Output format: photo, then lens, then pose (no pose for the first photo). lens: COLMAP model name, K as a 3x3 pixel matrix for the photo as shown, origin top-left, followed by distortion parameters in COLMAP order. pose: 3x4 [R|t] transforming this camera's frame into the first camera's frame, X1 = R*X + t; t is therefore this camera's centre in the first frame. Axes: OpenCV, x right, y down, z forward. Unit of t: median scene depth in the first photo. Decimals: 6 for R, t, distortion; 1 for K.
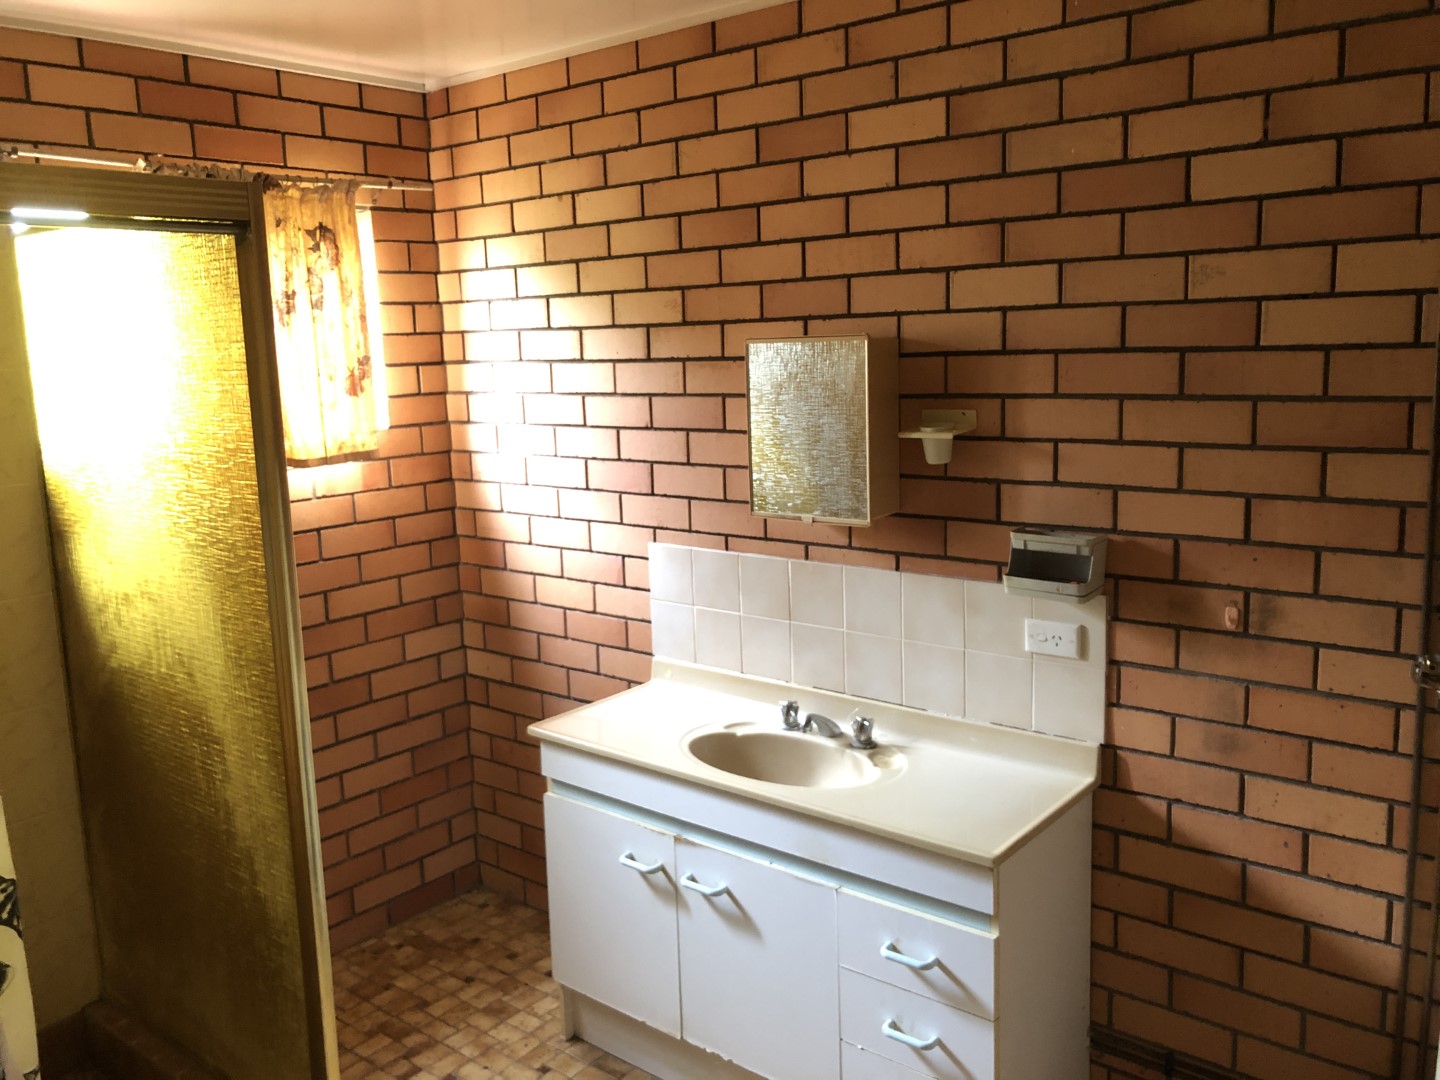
lens RADIAL K [[1167.4, 0, 714.0], [0, 1167.4, 536.3], [0, 0, 1]] dist [0.026965, -0.052074]
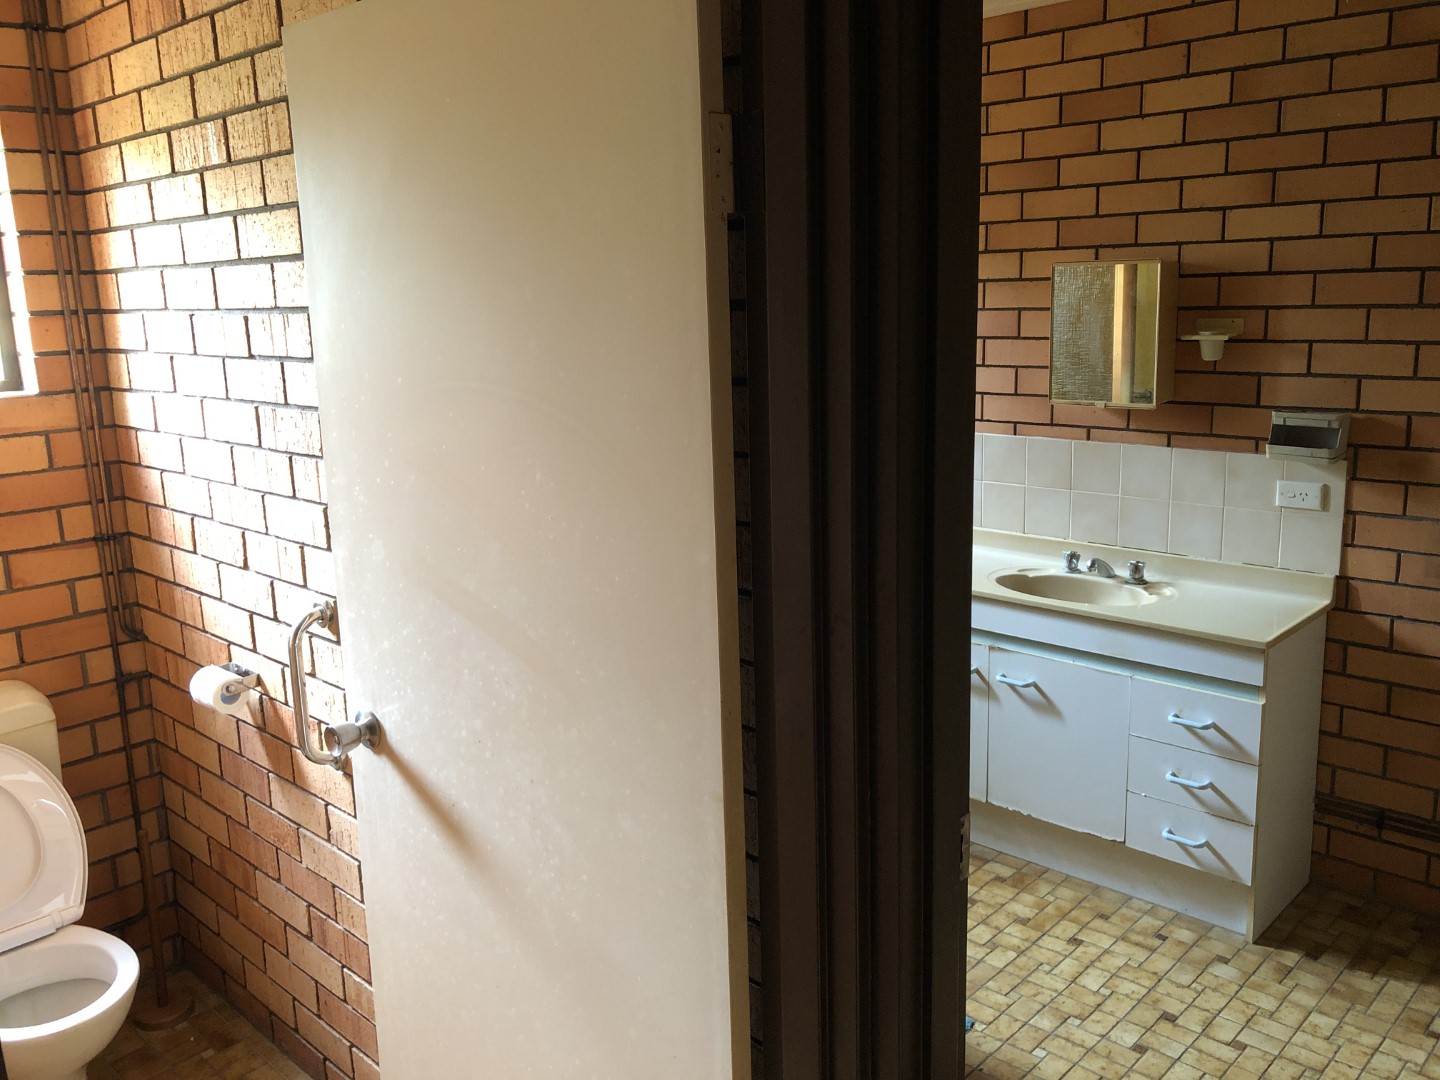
lens RADIAL K [[1181.7, 0, 722.3], [0, 1181.7, 536.7], [0, 0, 1]] dist [-0.049688, 0.110948]
pose [[0.997473, 0.023136, -0.067173, -0.259548], [-0.020476, 0.998989, 0.040026, 0.093280], [0.068031, -0.038549, 0.996938, -0.343906]]
